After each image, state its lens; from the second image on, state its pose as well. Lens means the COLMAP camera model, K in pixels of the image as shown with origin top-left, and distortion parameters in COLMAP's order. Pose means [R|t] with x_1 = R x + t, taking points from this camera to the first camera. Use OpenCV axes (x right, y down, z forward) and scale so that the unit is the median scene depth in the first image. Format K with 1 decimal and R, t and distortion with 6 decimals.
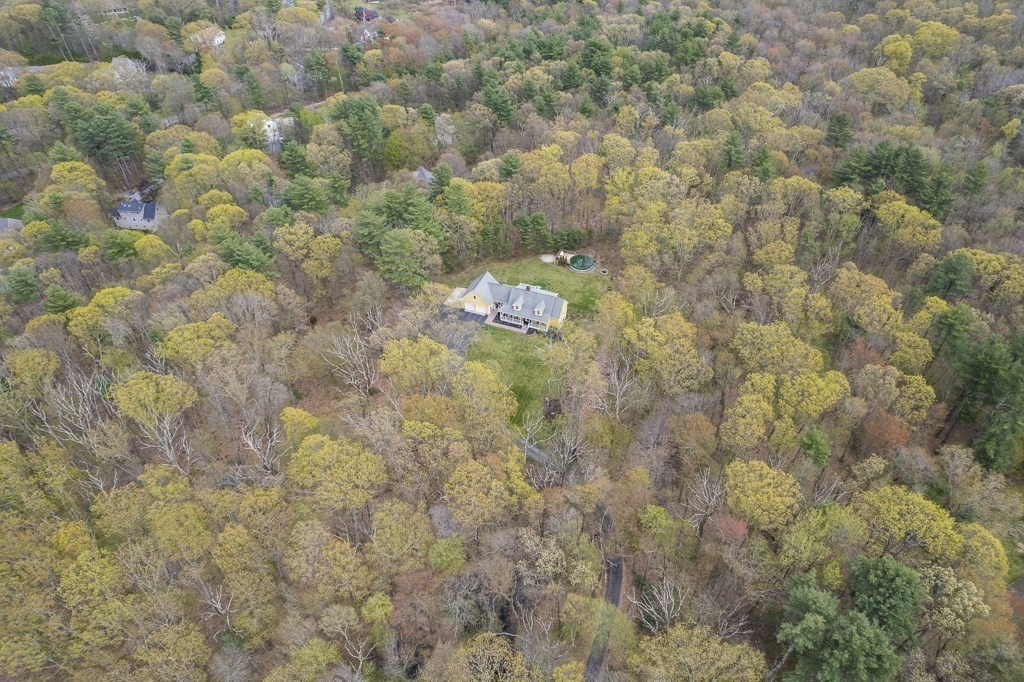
lens RADIAL K [[655.7, 0, 506.8], [0, 655.7, 322.7], [0, 0, 1]] dist [-0.039888, 0.009125]
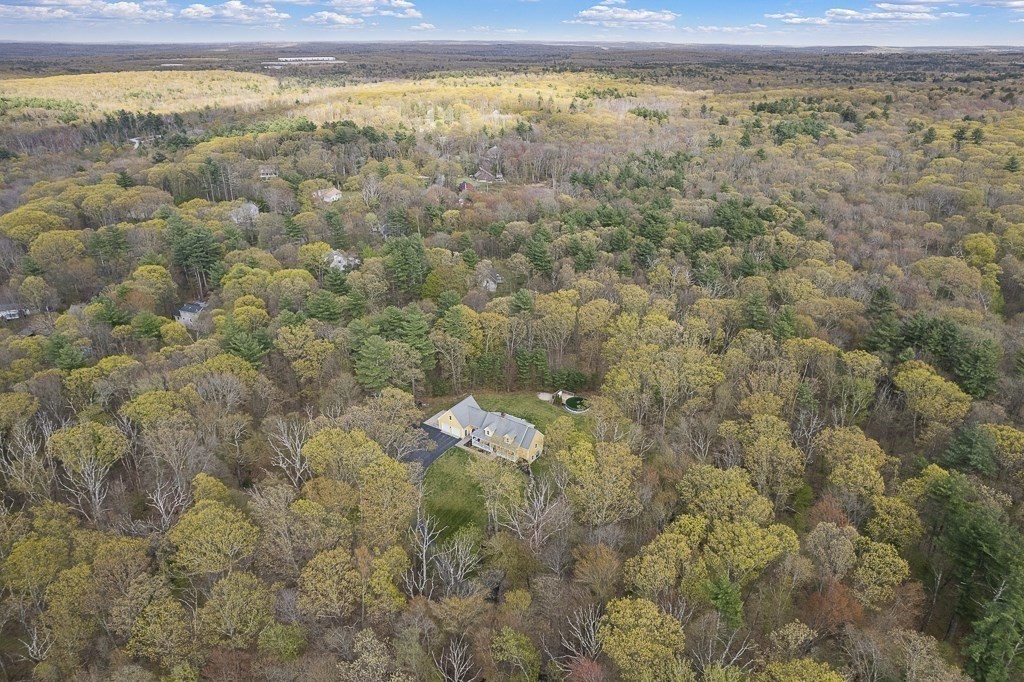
lens RADIAL K [[655.7, 0, 507.4], [0, 655.7, 341.6], [0, 0, 1]] dist [-0.039888, 0.009125]
pose [[0.975909, 0.109480, -0.188723, 0.193147], [-0.154122, 0.958175, -0.241137, 0.070411], [0.154430, 0.264414, 0.951965, 0.050137]]
